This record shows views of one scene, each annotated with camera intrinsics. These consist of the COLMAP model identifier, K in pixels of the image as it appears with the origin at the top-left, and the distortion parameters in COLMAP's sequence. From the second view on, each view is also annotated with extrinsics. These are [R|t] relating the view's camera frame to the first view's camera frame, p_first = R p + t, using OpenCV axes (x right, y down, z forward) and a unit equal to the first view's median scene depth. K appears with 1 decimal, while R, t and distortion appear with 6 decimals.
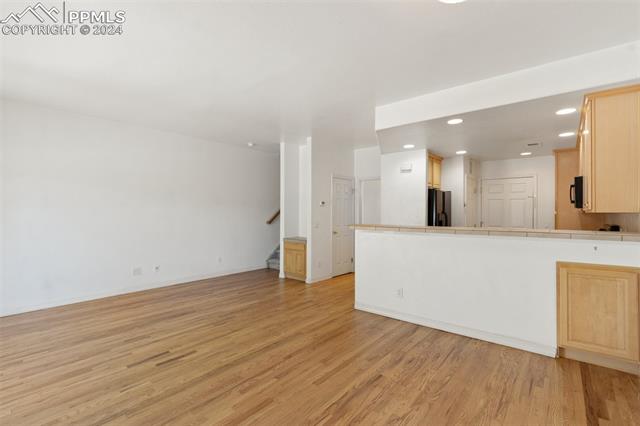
lens RADIAL K [[297.4, 0, 309.8], [0, 297.4, 212.4], [0, 0, 1]] dist [-0.001615, 0.000908]
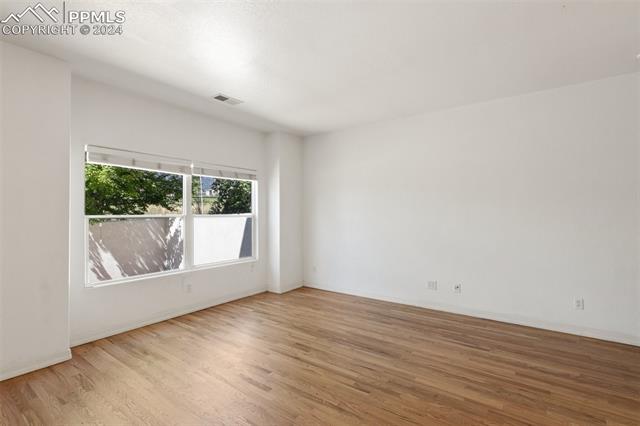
lens RADIAL K [[297.4, 0, 314.4], [0, 297.4, 212.5], [0, 0, 1]] dist [-0.001615, 0.000908]
pose [[0.068588, -0.012391, -0.997568, 0.359906], [0.004550, 0.999916, -0.012107, 0.000714], [0.997635, -0.003708, 0.068639, 0.904222]]
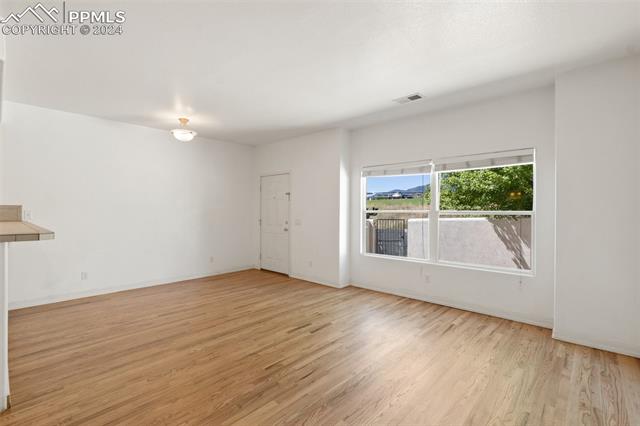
lens RADIAL K [[297.4, 0, 314.2], [0, 297.4, 209.9], [0, 0, 1]] dist [-0.001615, 0.000908]
pose [[-0.998865, -0.009577, 0.046653, -0.452549], [-0.009653, 0.999952, -0.001402, -0.002679], [-0.046637, -0.001851, -0.998910, 1.809763]]
